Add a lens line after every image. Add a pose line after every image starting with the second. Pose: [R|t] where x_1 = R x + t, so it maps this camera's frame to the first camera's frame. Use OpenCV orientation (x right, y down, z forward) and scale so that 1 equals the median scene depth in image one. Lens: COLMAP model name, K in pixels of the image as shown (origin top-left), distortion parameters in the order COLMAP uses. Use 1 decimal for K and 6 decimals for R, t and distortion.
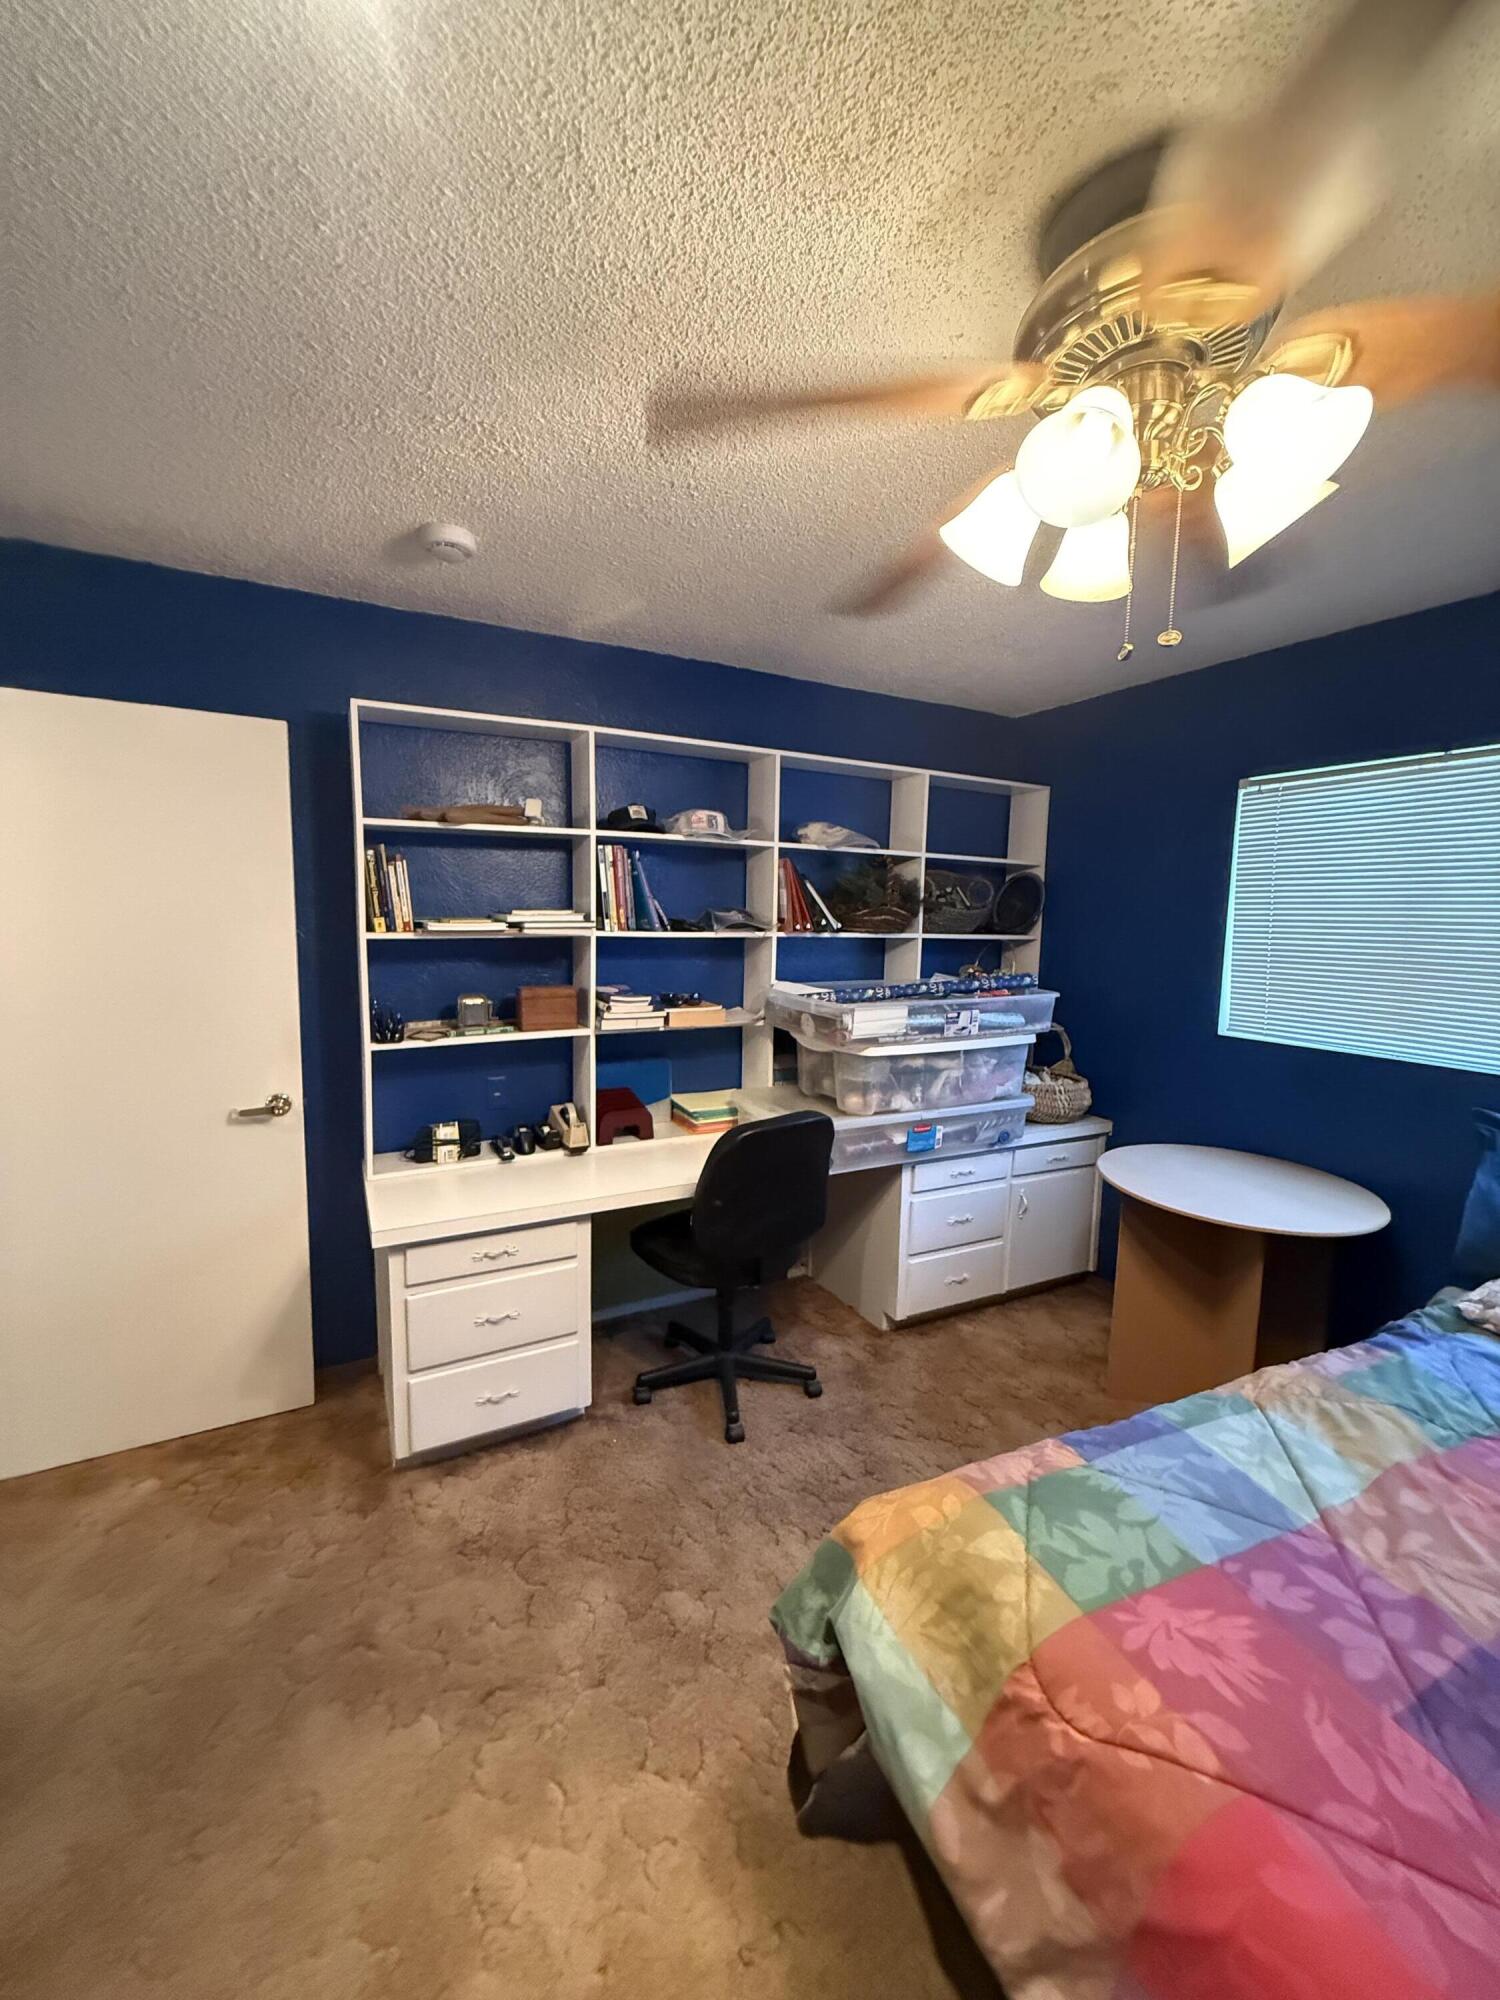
lens RADIAL K [[809.4, 0, 750.5], [0, 809.4, 992.0], [0, 0, 1]] dist [0.010460, -0.000313]
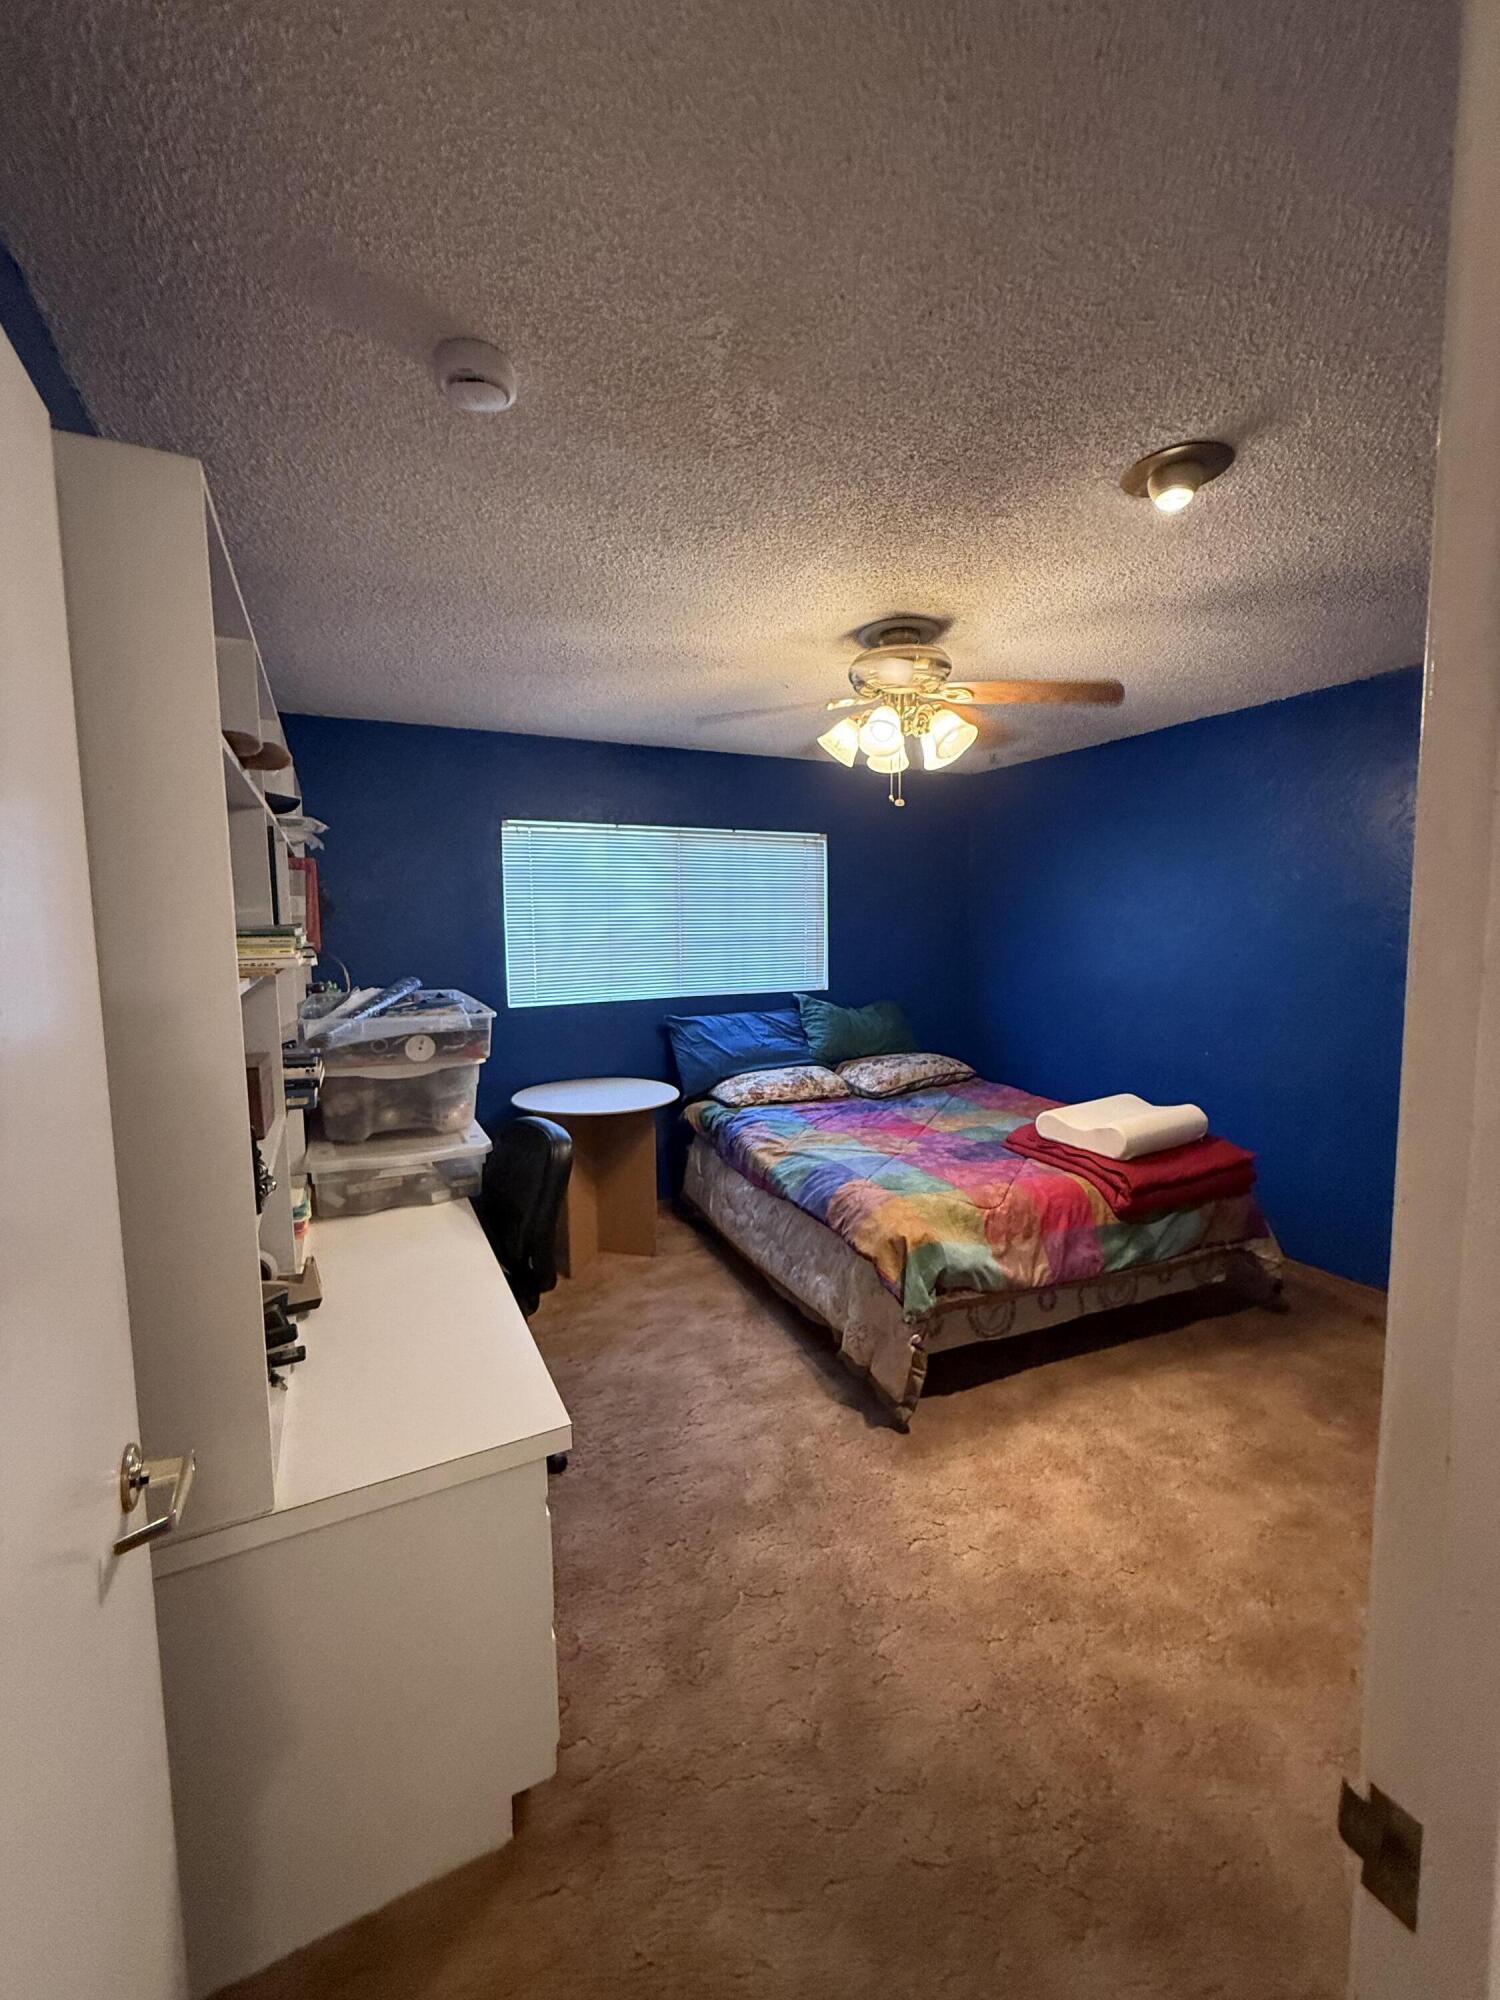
lens RADIAL K [[809.4, 0, 751.1], [0, 809.4, 1003.5], [0, 0, 1]] dist [0.010460, -0.000313]
pose [[-0.000743, -0.122365, 0.992485, -1.806105], [0.113621, 0.986048, 0.121656, -0.167778], [-0.993524, 0.112858, 0.013171, 1.380205]]
